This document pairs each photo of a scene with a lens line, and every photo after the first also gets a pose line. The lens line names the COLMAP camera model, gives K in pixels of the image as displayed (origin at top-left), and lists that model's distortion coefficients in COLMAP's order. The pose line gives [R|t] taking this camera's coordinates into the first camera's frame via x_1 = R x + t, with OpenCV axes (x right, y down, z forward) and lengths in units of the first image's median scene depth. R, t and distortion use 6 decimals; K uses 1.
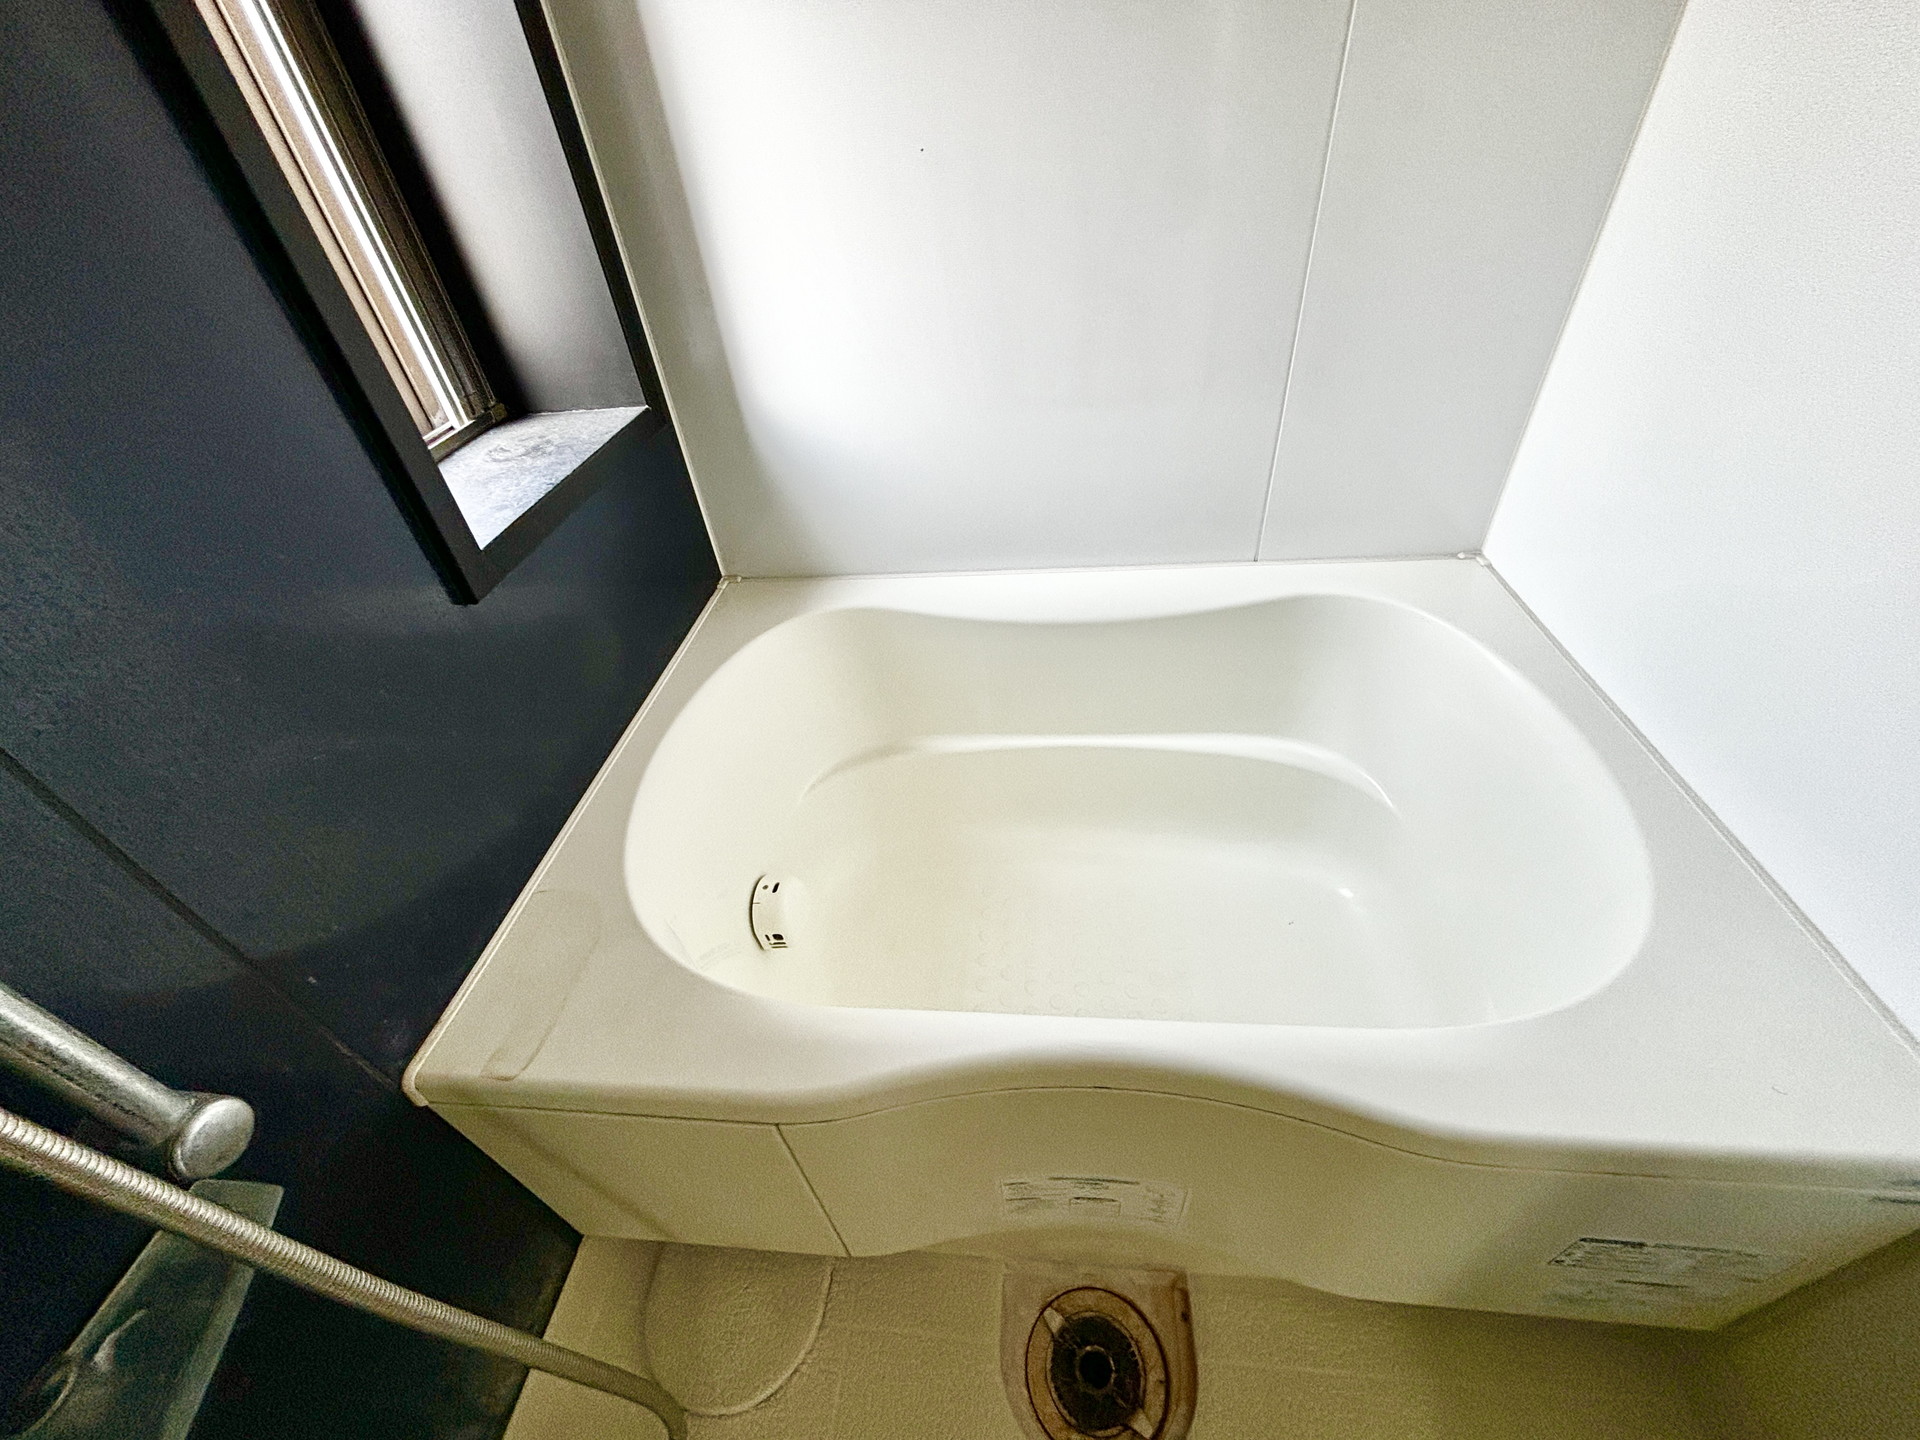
lens RADIAL K [[777.2, 0, 965.2], [0, 777.2, 724.1], [0, 0, 1]] dist [0.006084, -0.001899]
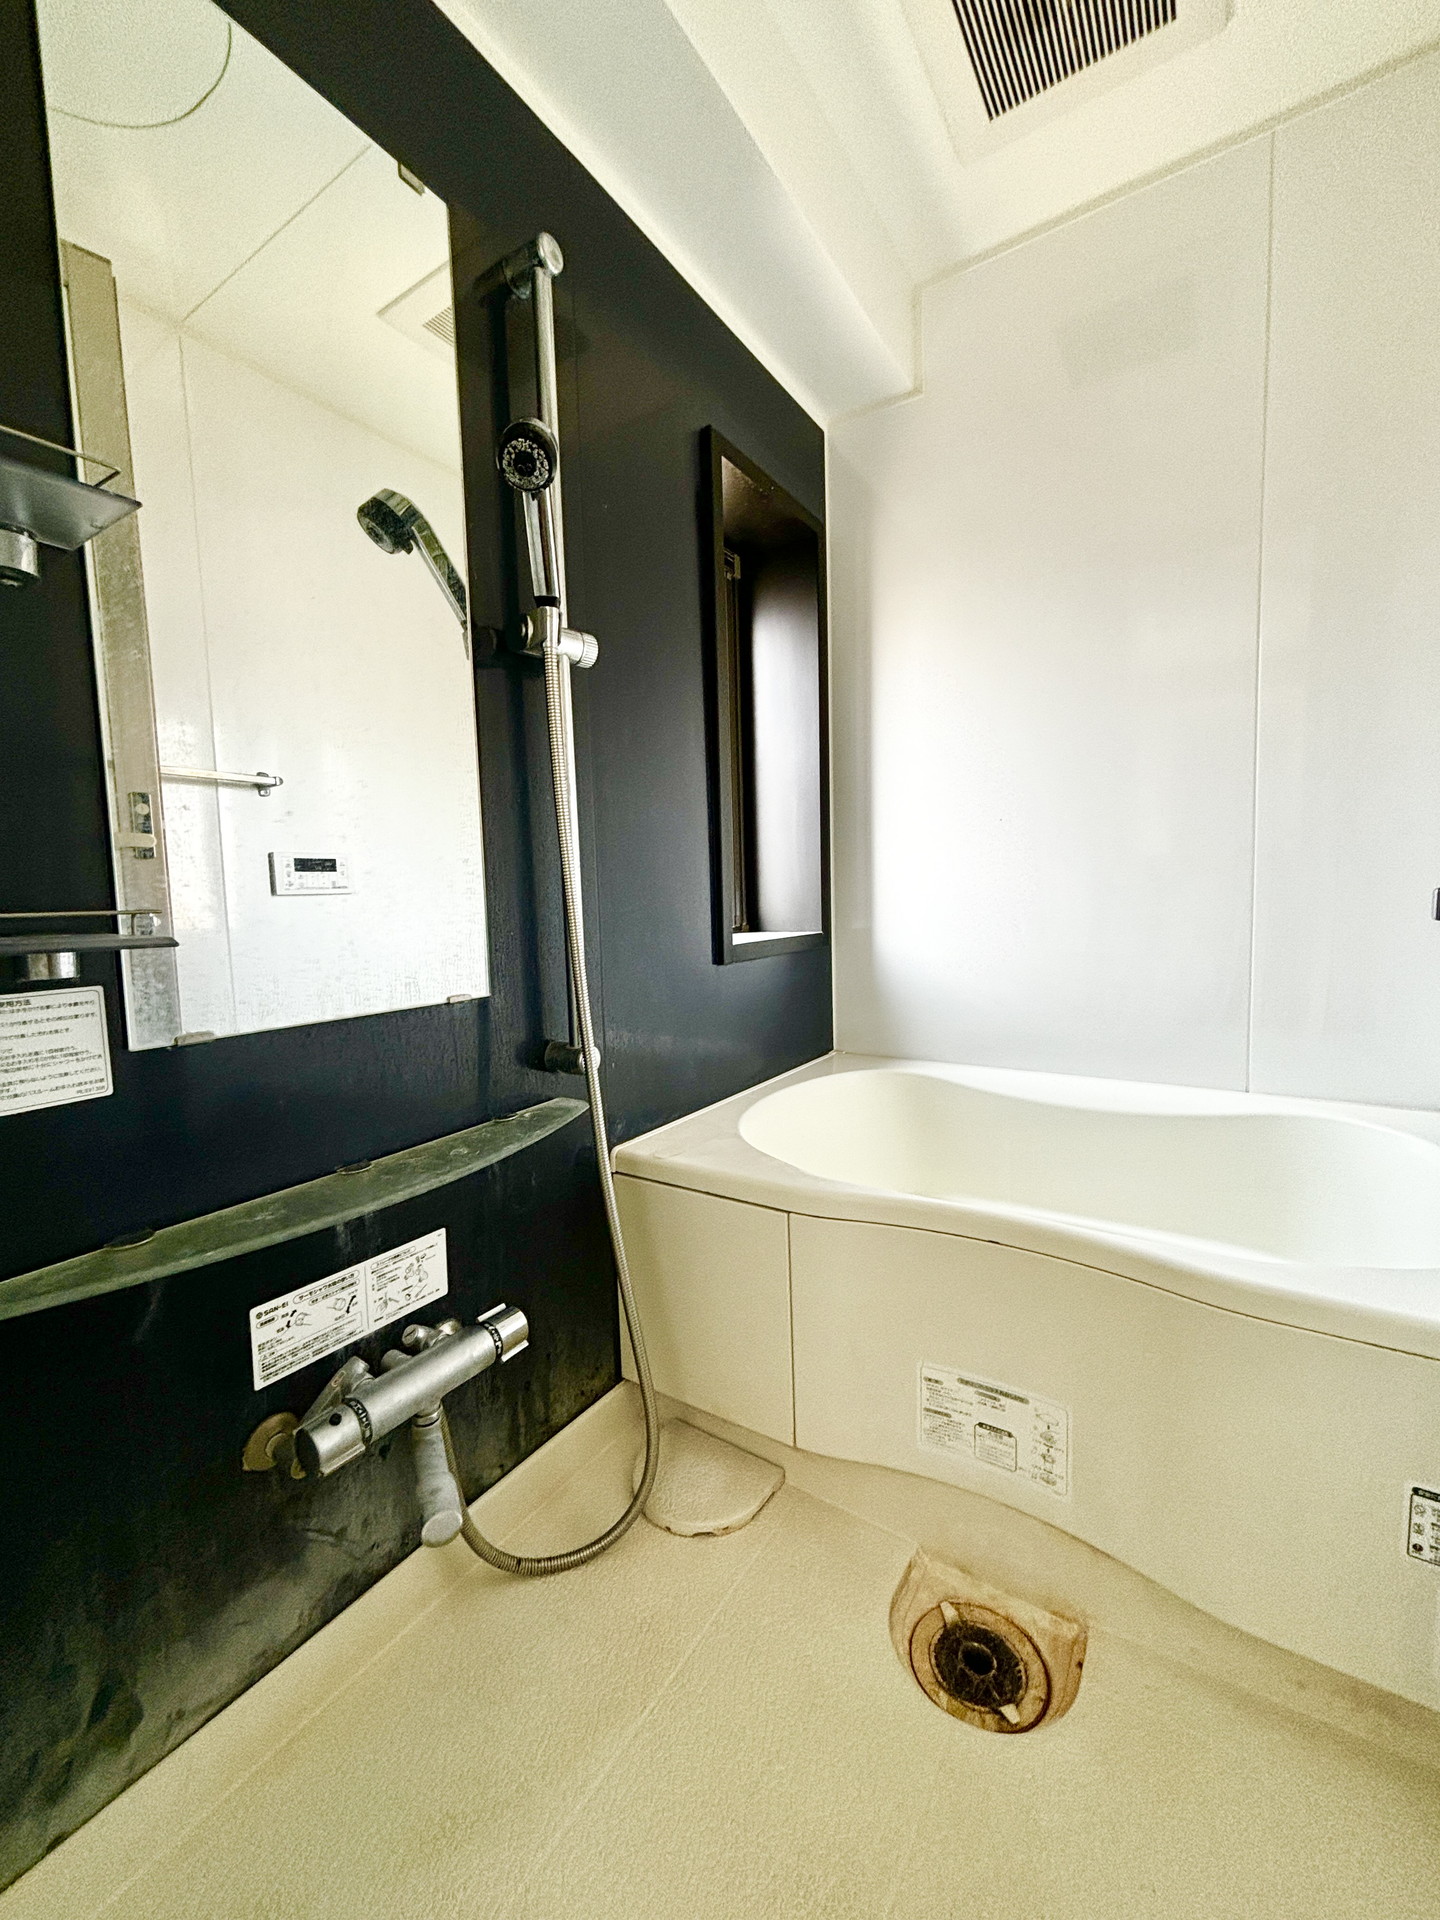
lens RADIAL K [[777.2, 0, 713.7], [0, 777.2, 956.3], [0, 0, 1]] dist [0.006084, -0.001899]
pose [[0.878046, 0.094241, -0.469205, 0.250810], [-0.335891, 0.819726, -0.463925, 0.630938], [0.340899, 0.564949, 0.751412, -0.452604]]
